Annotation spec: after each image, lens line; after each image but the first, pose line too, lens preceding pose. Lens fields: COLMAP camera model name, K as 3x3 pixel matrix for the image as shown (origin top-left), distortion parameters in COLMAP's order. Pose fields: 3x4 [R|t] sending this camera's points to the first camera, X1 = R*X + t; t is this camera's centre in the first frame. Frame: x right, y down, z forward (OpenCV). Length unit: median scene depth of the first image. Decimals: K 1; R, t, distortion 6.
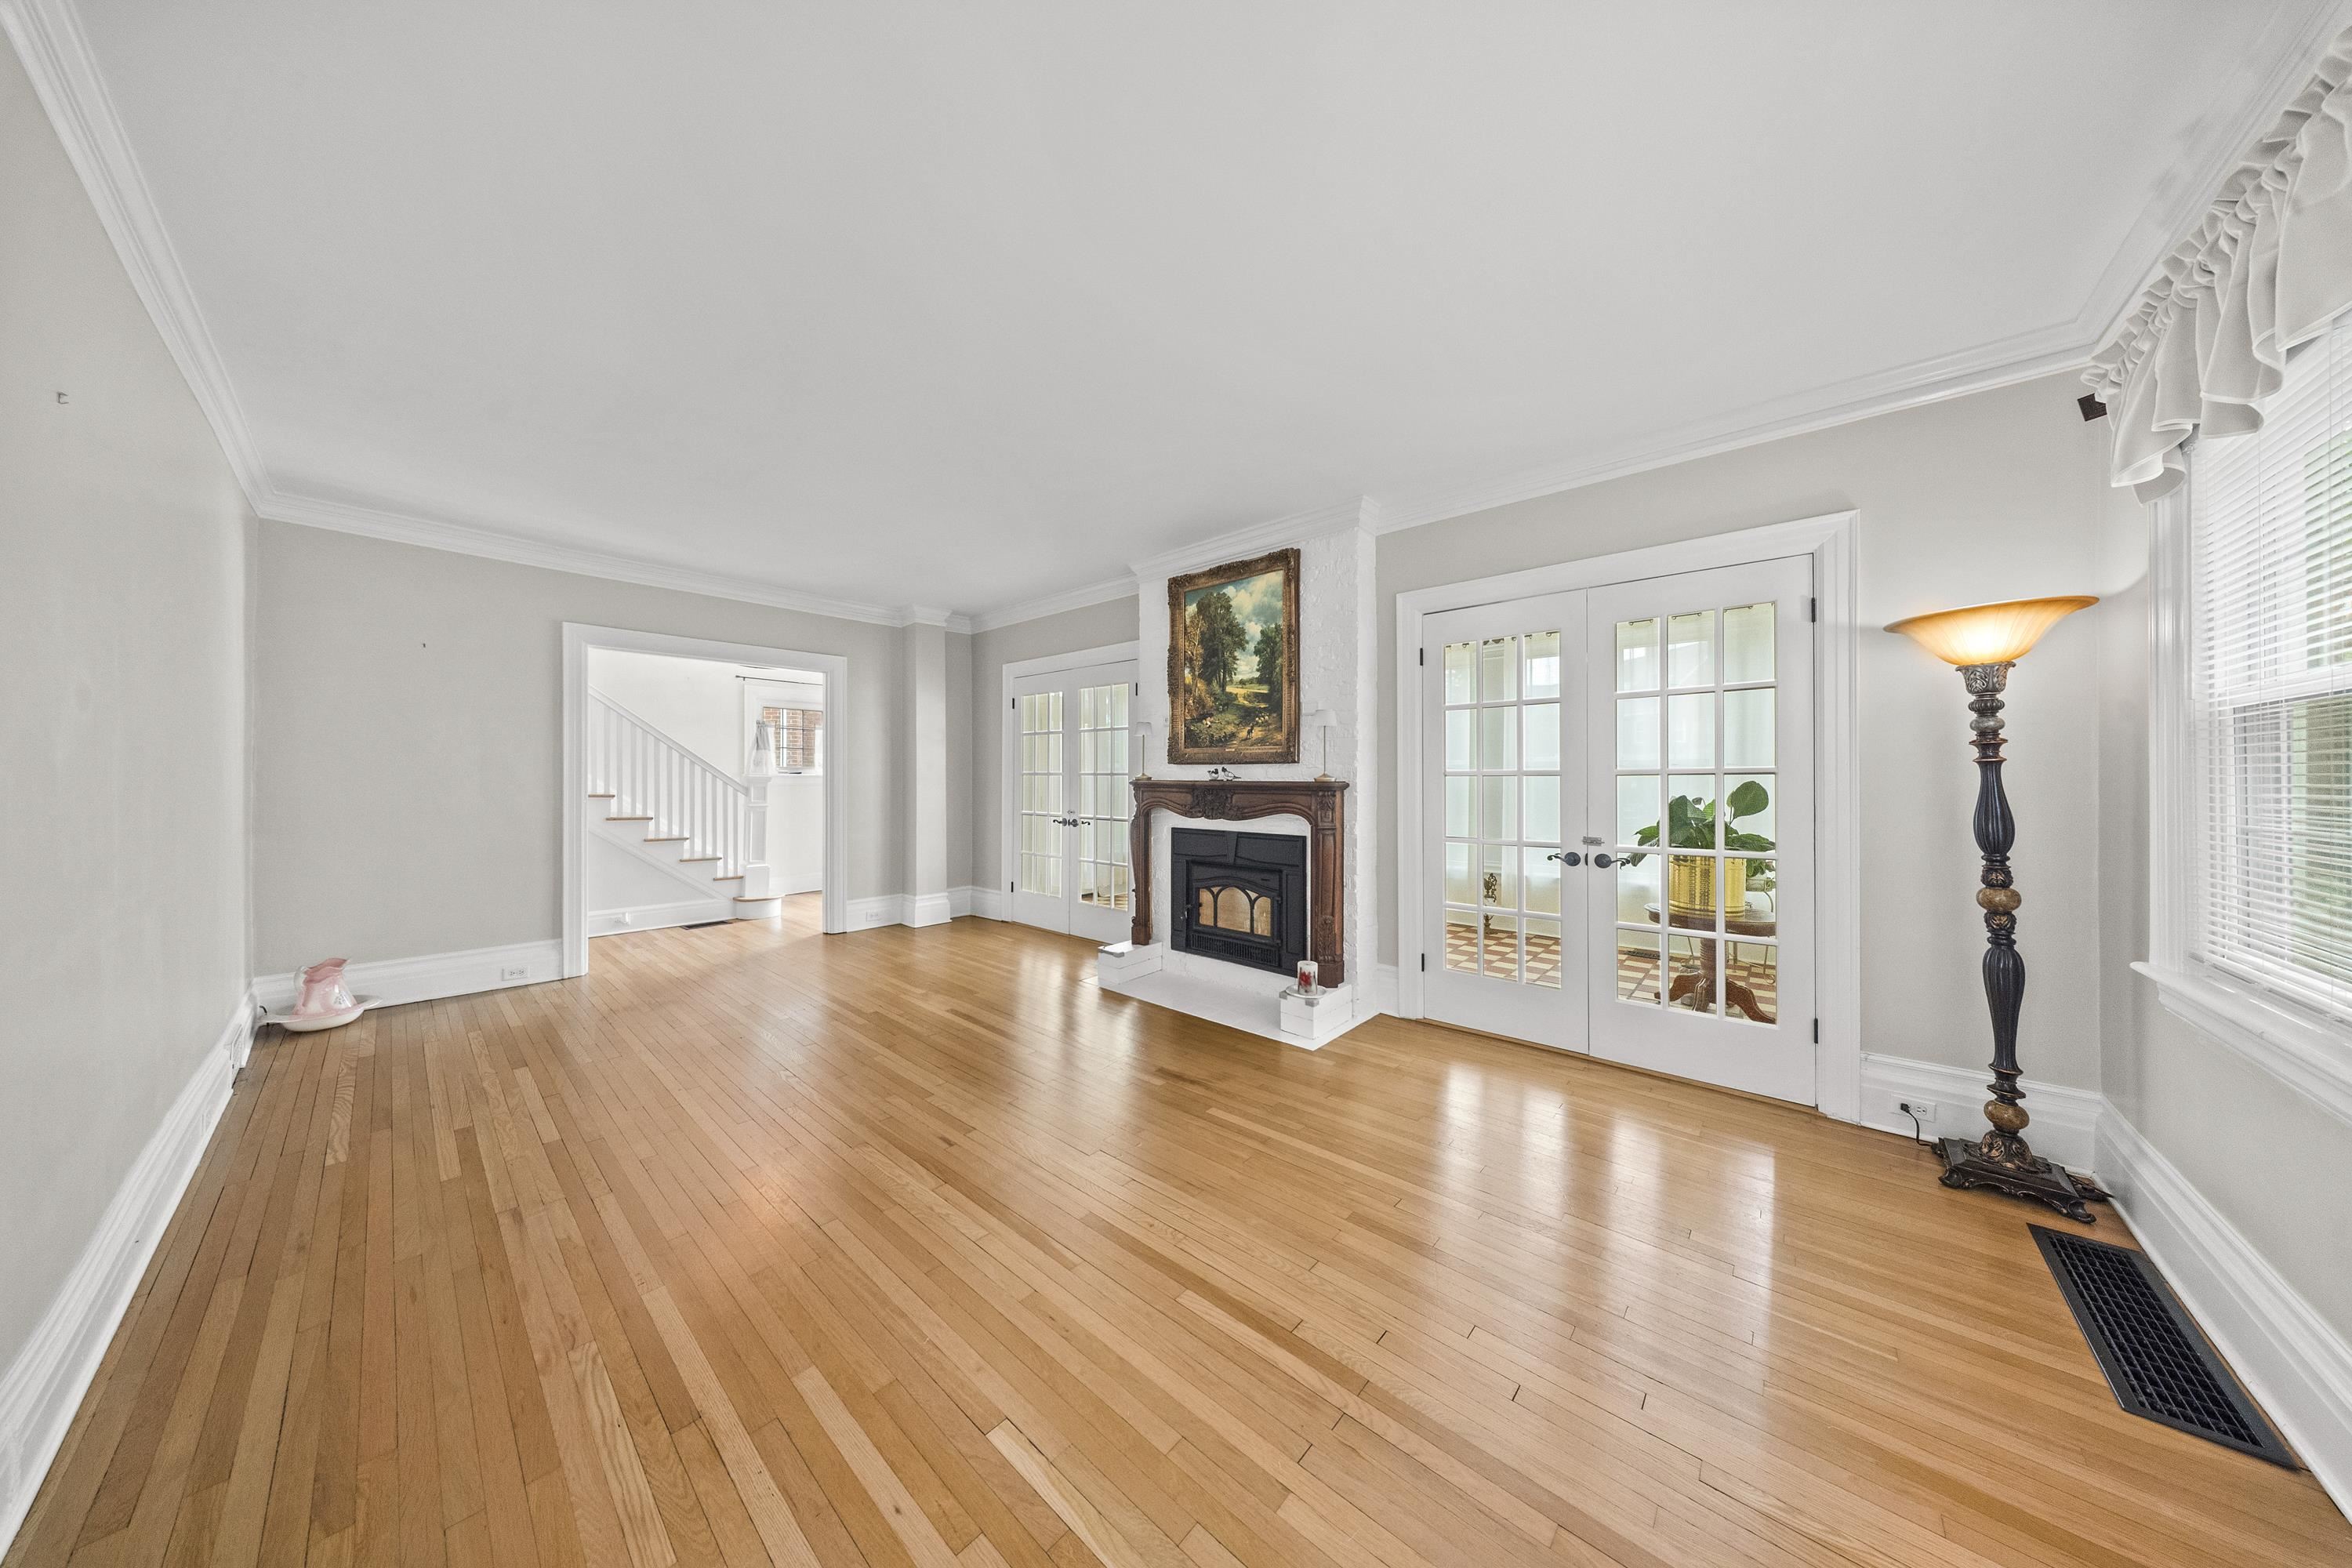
lens RADIAL K [[692.4, 0, 1152.5], [0, 692.4, 785.6], [0, 0, 1]] dist [-0.000691, -0.000054]
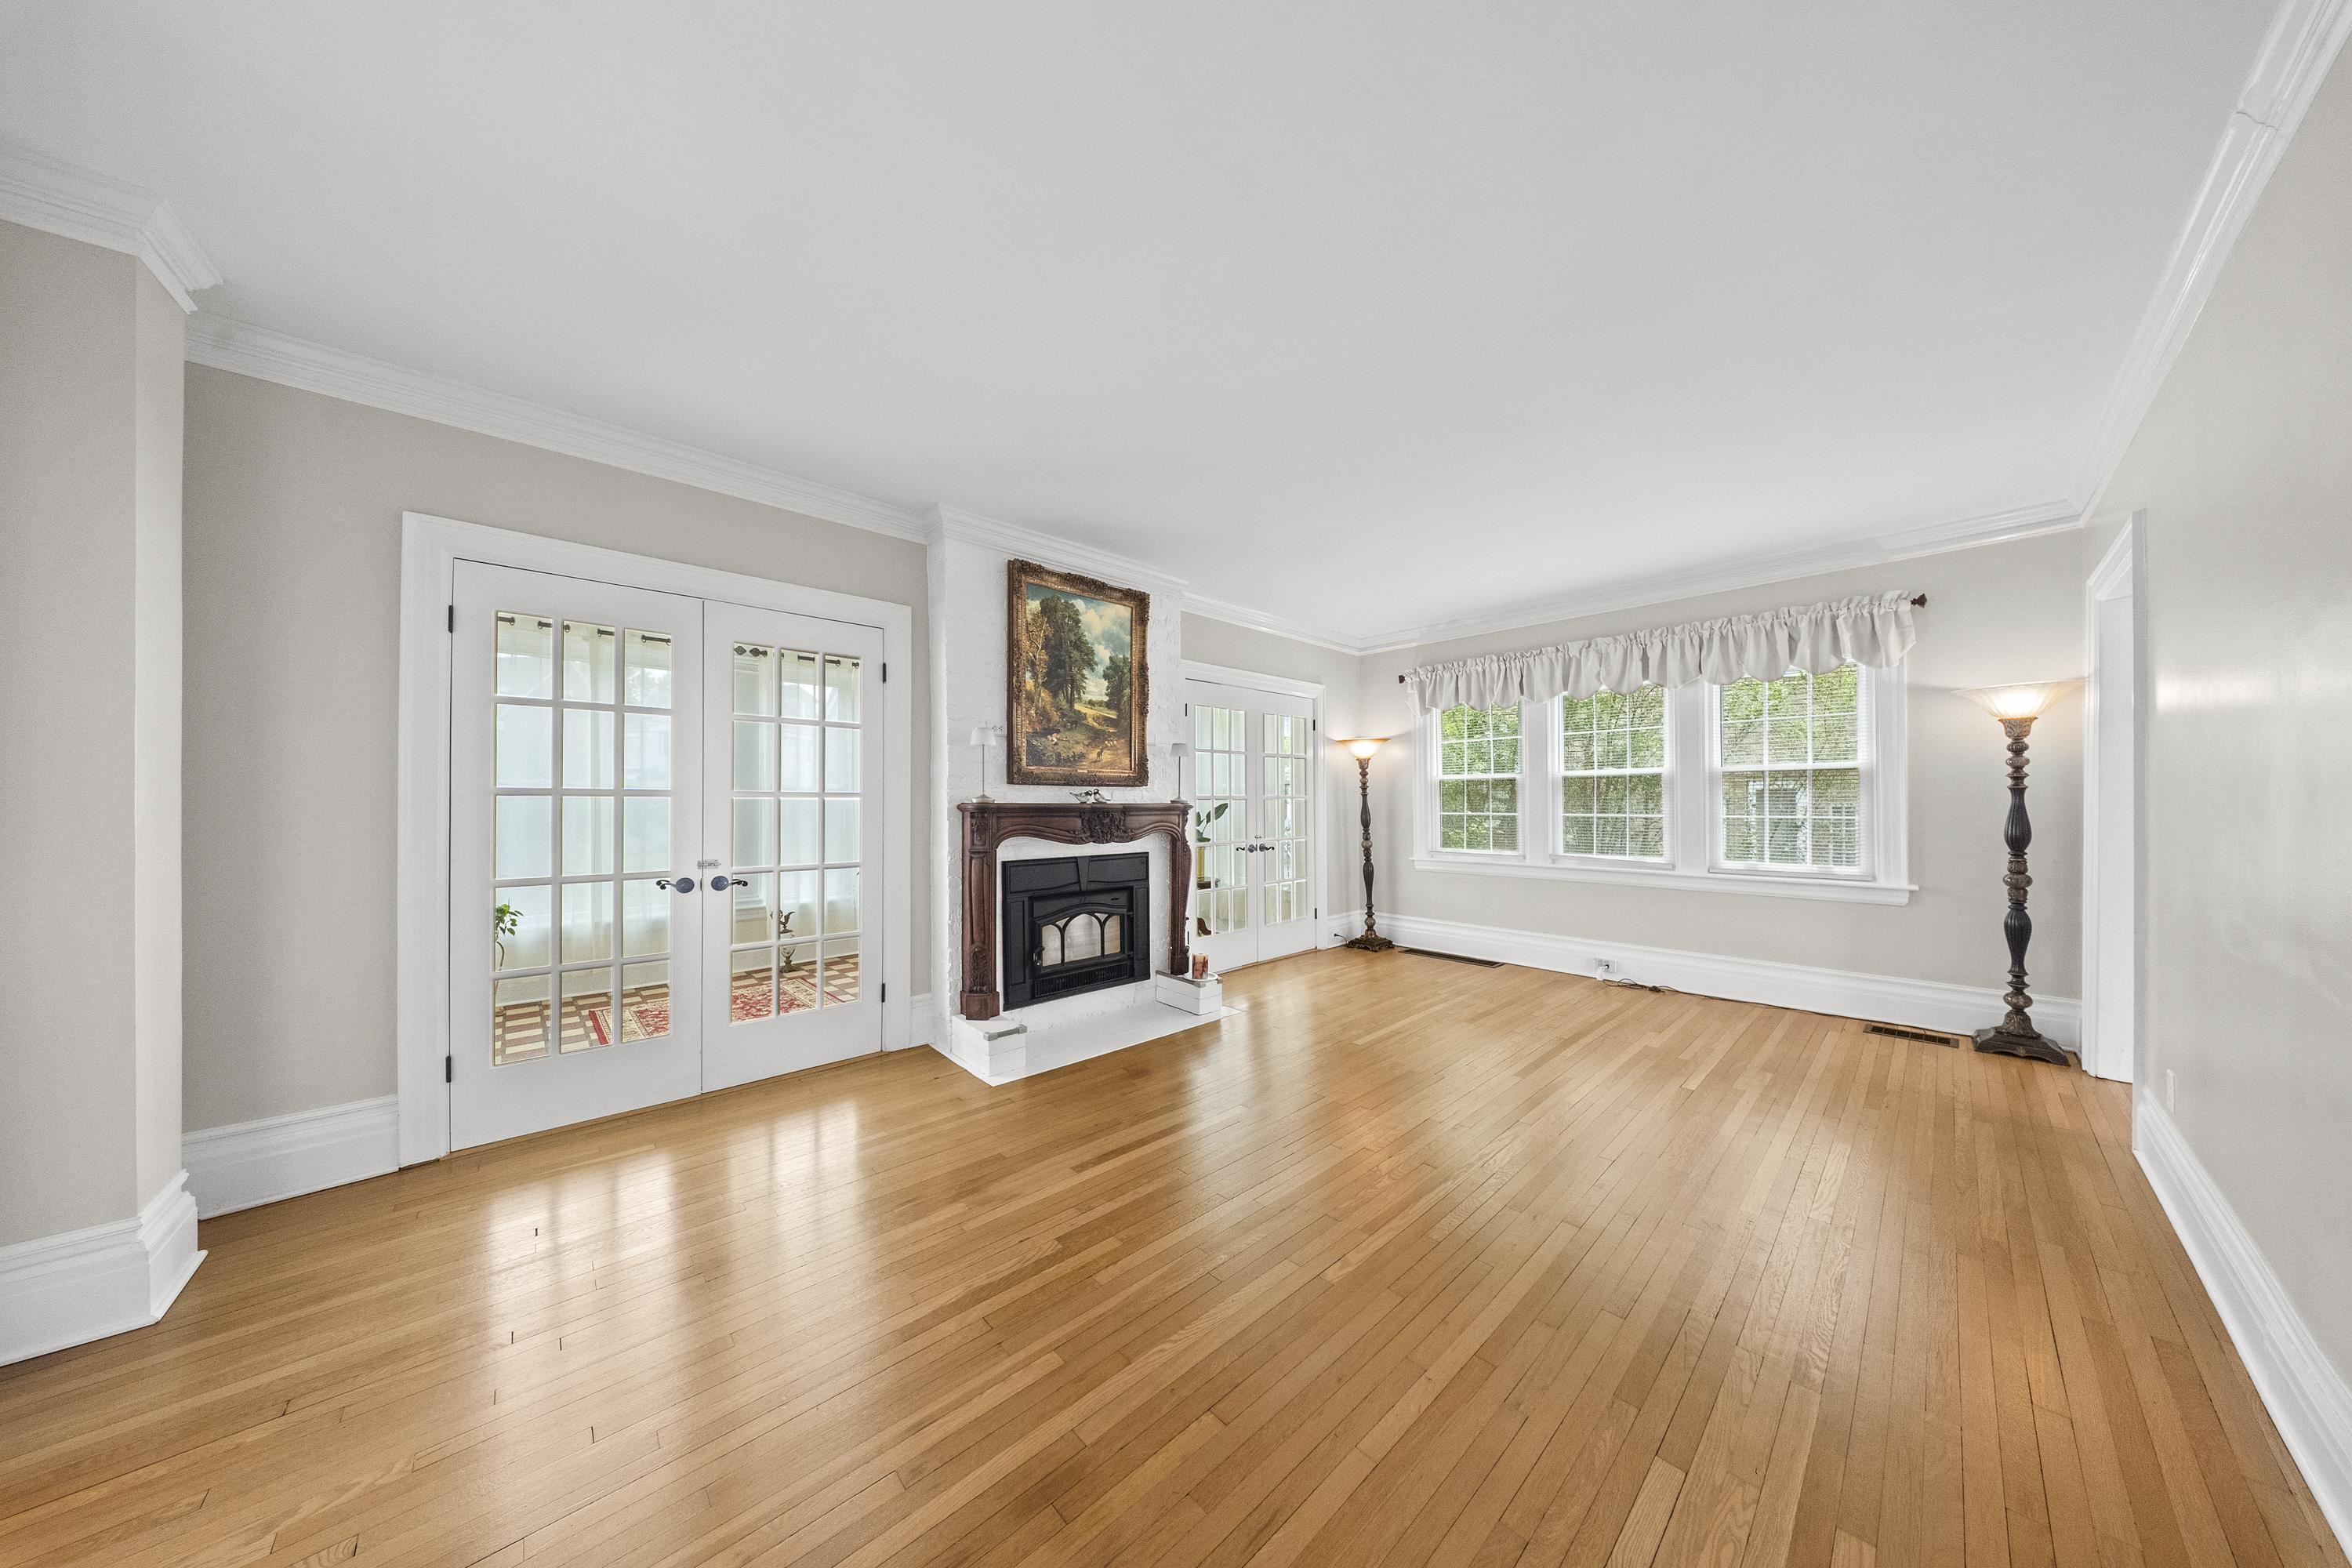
lens RADIAL K [[717.8, 0, 1191.7], [0, 717.8, 795.7], [0, 0, 1]] dist [0.000762, -0.000005]
pose [[0.069906, 0.004263, 0.997544, -0.871987], [0.009521, 0.999942, -0.004940, -0.011313], [-0.997508, 0.009843, 0.069862, 0.786083]]
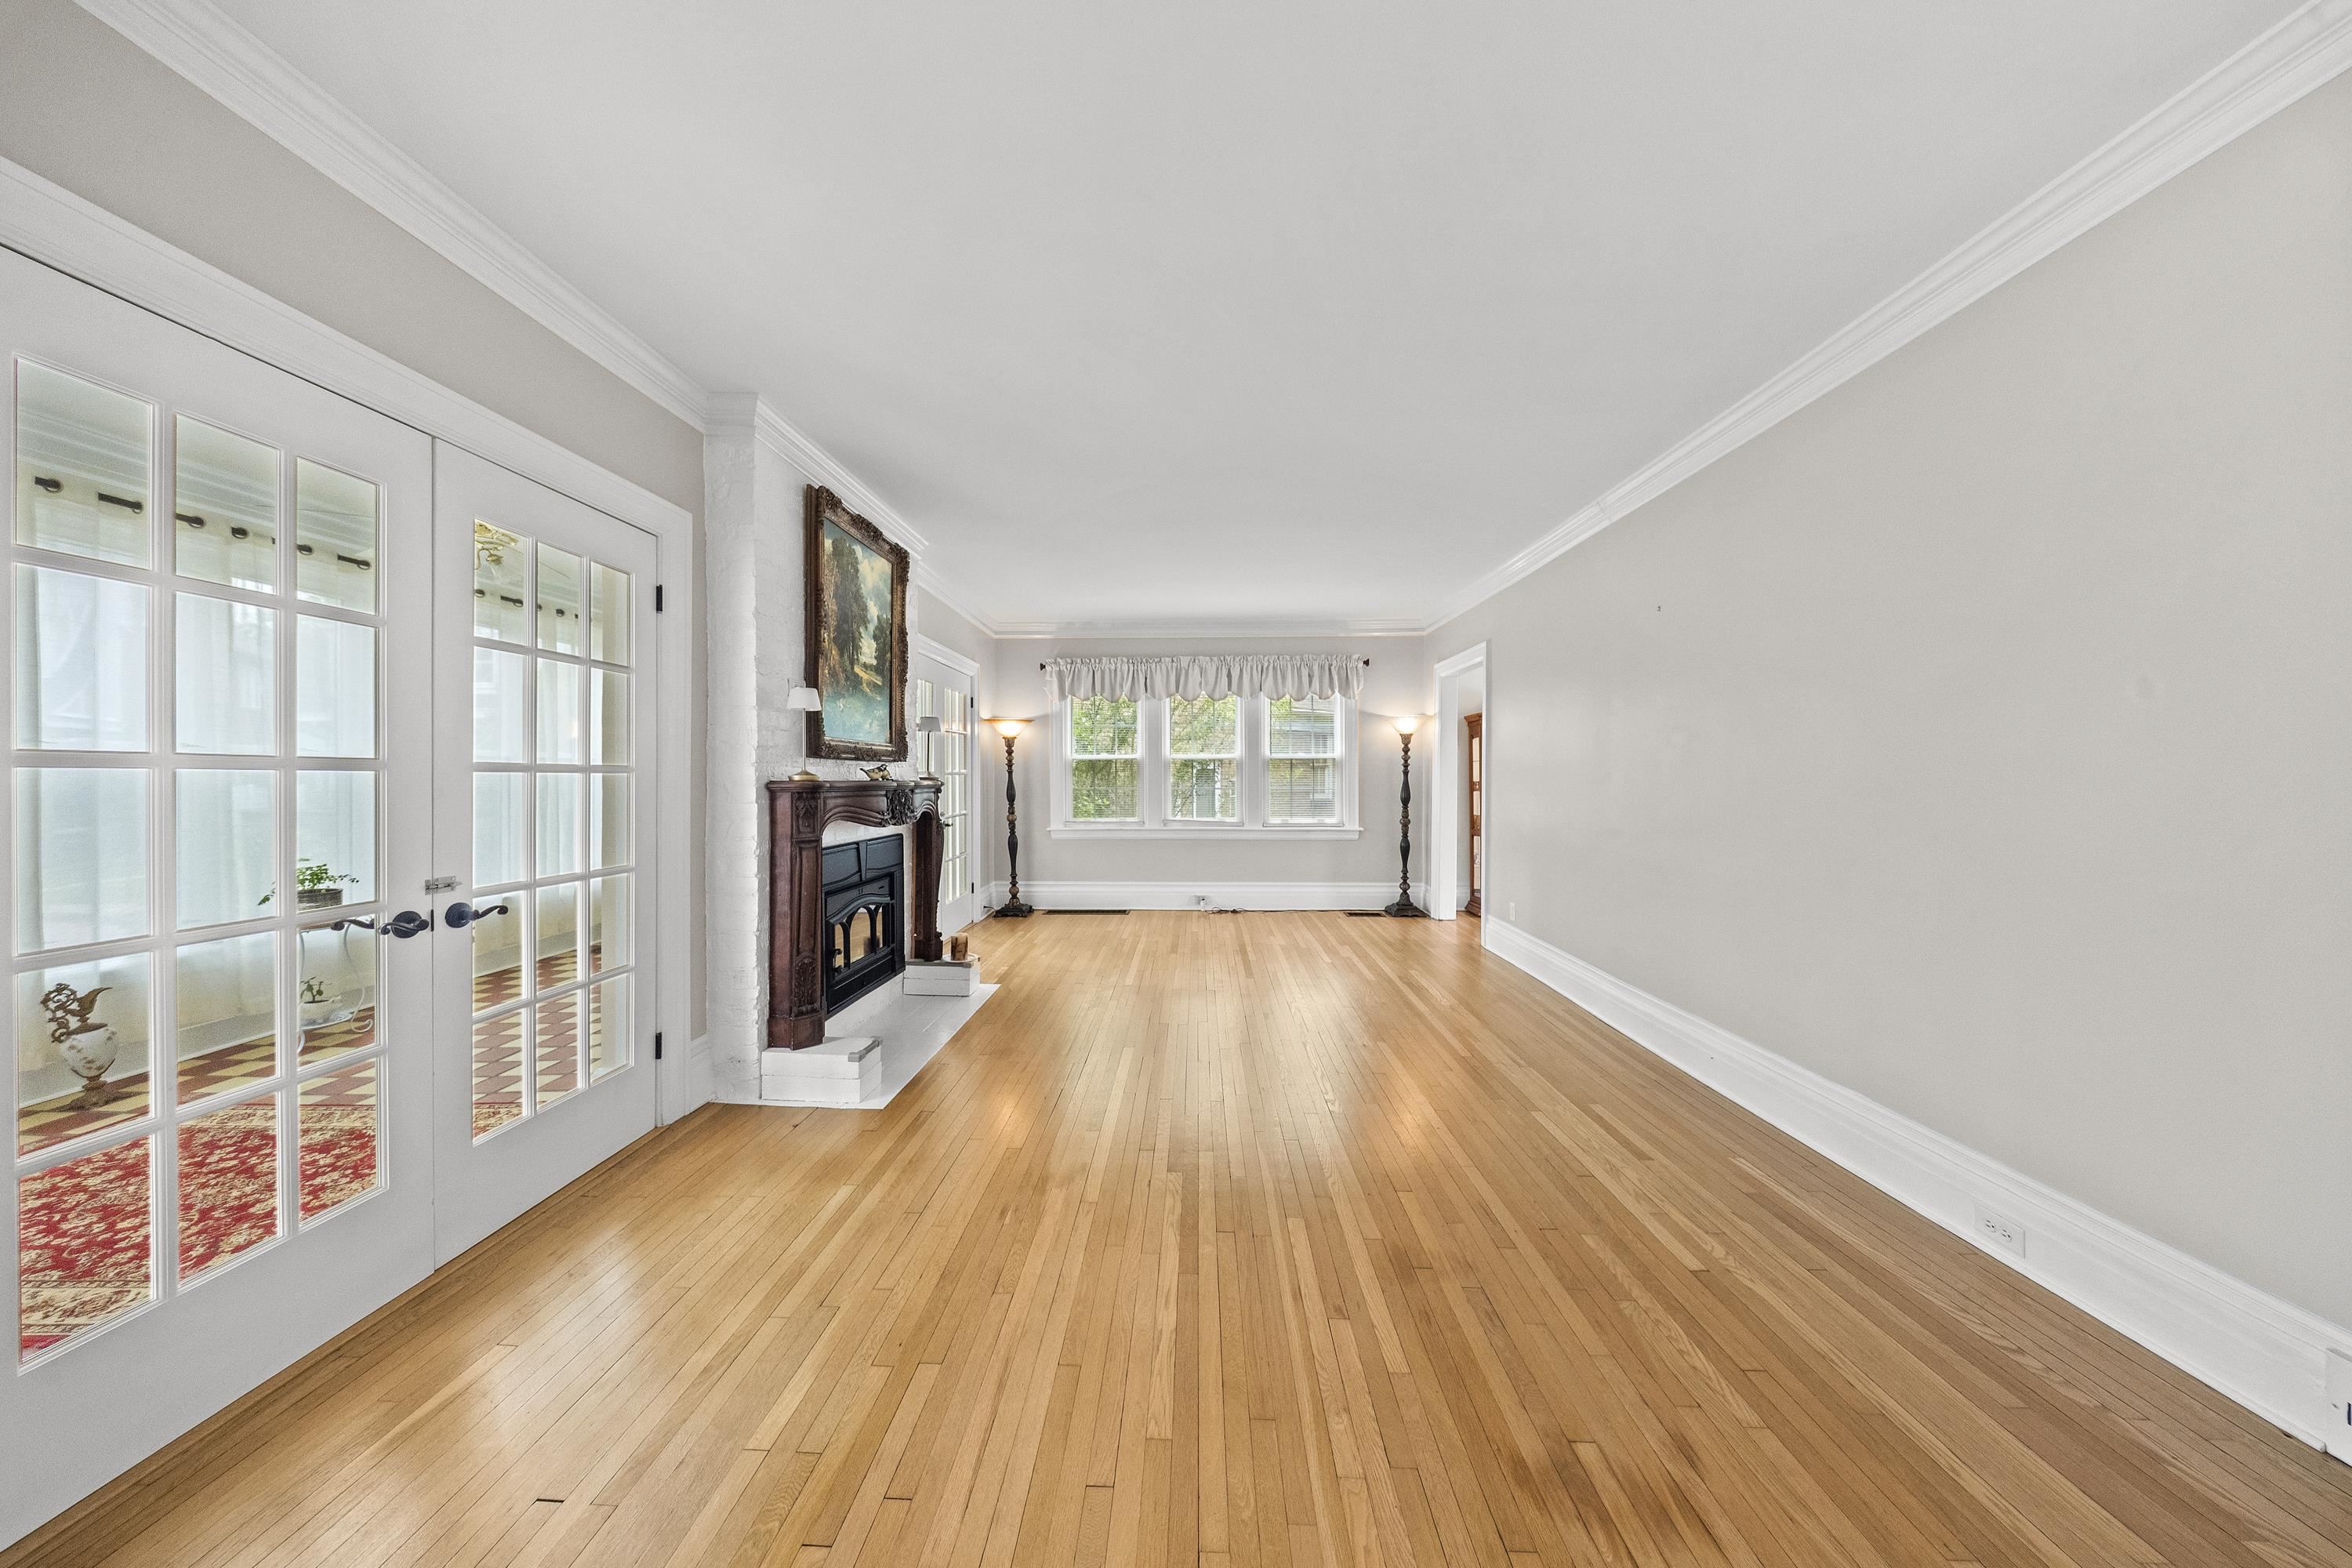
lens RADIAL K [[713.4, 0, 1193.2], [0, 713.4, 775.7], [0, 0, 1]] dist [0.000855, 0.000027]
pose [[-0.670200, -0.003990, 0.742170, -0.799690], [0.001710, 0.999975, 0.006921, -0.018225], [-0.742178, 0.005908, -0.670176, 1.289000]]
